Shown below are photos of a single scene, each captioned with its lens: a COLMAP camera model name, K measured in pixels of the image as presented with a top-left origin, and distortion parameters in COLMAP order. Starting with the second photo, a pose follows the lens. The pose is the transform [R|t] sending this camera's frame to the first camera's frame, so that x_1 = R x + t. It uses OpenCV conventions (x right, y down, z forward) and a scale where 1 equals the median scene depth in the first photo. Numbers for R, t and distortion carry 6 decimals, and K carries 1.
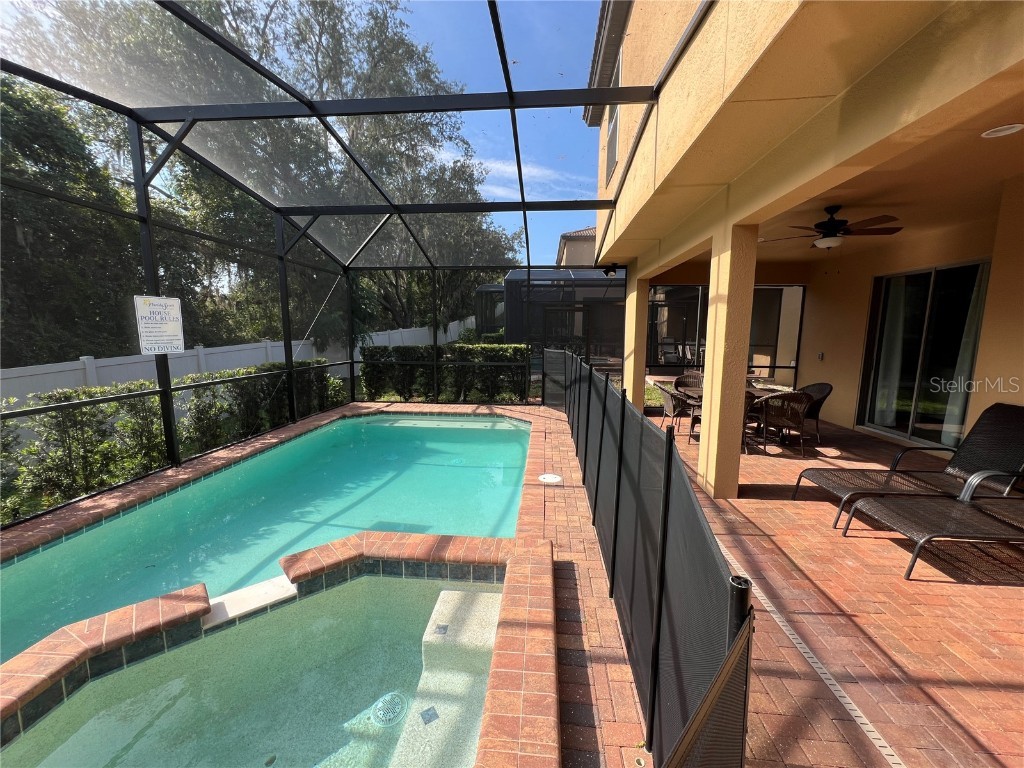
lens RADIAL K [[410.5, 0, 510.9], [0, 410.5, 385.9], [0, 0, 1]] dist [-0.003426, 0.000771]
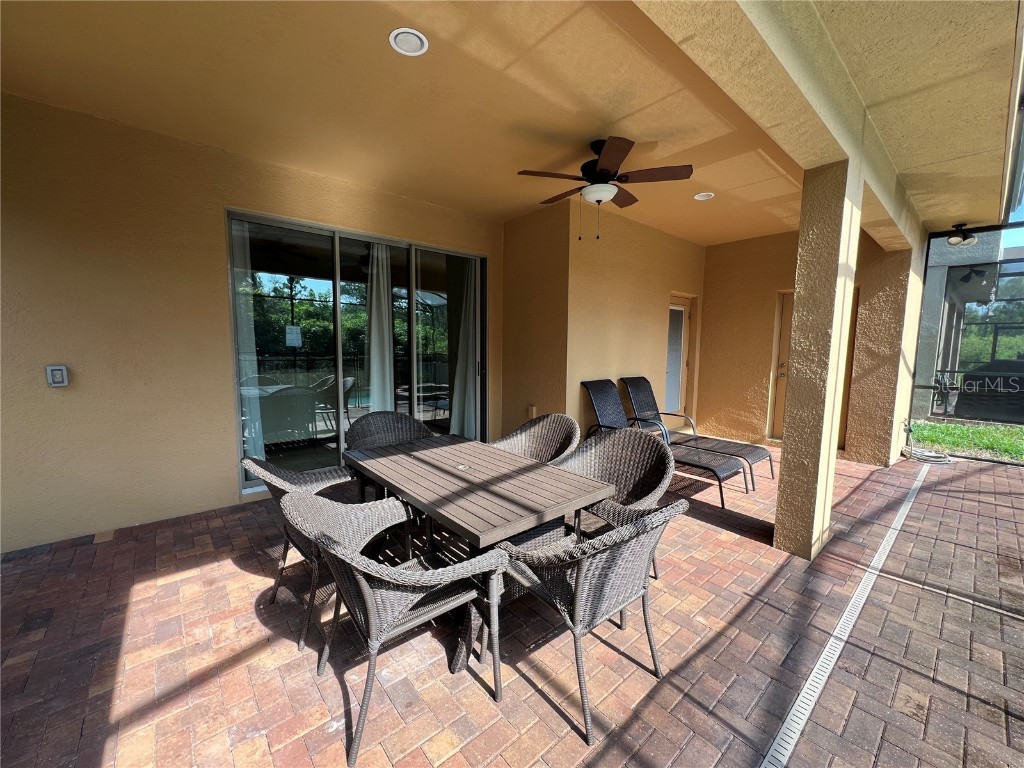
lens RADIAL K [[410.5, 0, 510.9], [0, 410.5, 385.9], [0, 0, 1]] dist [-0.003426, 0.000771]
pose [[-0.714757, -0.086893, 0.693954, 0.305133], [0.079413, 0.975751, 0.203972, -0.153448], [-0.694850, 0.200899, -0.690524, 1.390069]]
